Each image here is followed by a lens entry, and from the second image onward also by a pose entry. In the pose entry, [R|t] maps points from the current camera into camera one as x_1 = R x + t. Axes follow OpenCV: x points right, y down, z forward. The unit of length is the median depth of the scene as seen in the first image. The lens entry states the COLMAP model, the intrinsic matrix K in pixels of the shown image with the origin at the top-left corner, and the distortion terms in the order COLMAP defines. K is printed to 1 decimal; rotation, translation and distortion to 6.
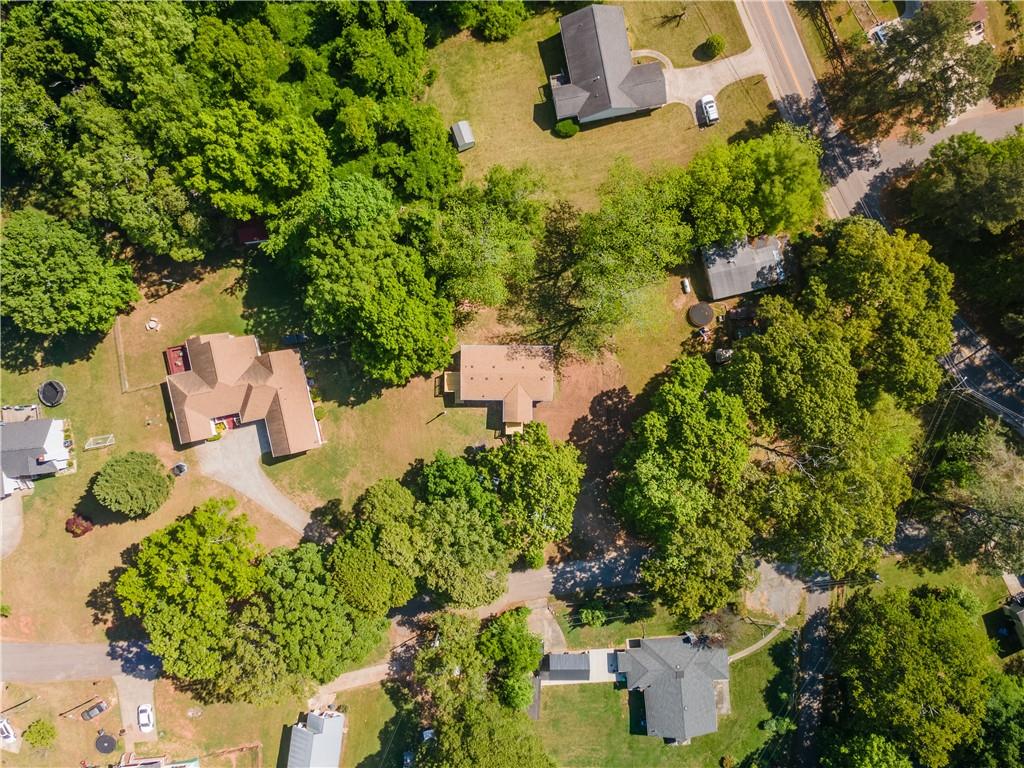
lens RADIAL K [[727.0, 0, 512.0], [0, 727.0, 384.0], [0, 0, 1]] dist [0.049378, 0.000580]
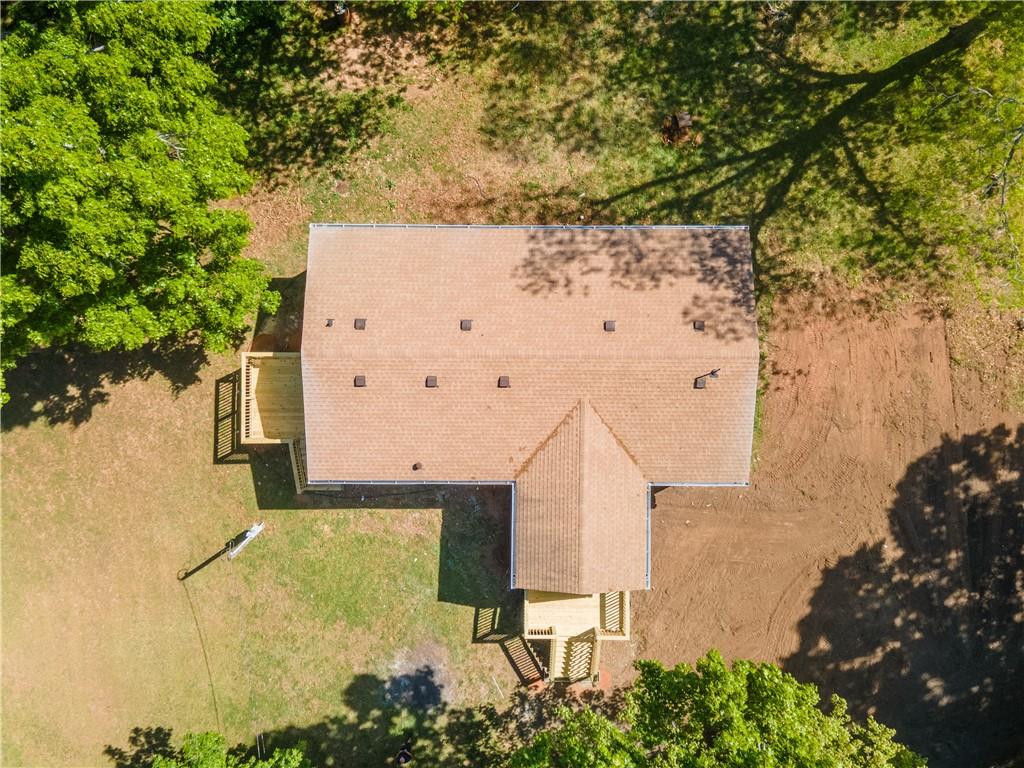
lens RADIAL K [[751.6, 0, 512.0], [0, 751.6, 384.0], [0, 0, 1]] dist [0.043337, 0.000630]
pose [[0.999936, -0.003281, -0.010844, -0.009084], [0.003133, 0.999902, -0.013612, -0.003946], [0.010888, 0.013577, 0.999849, 0.774083]]
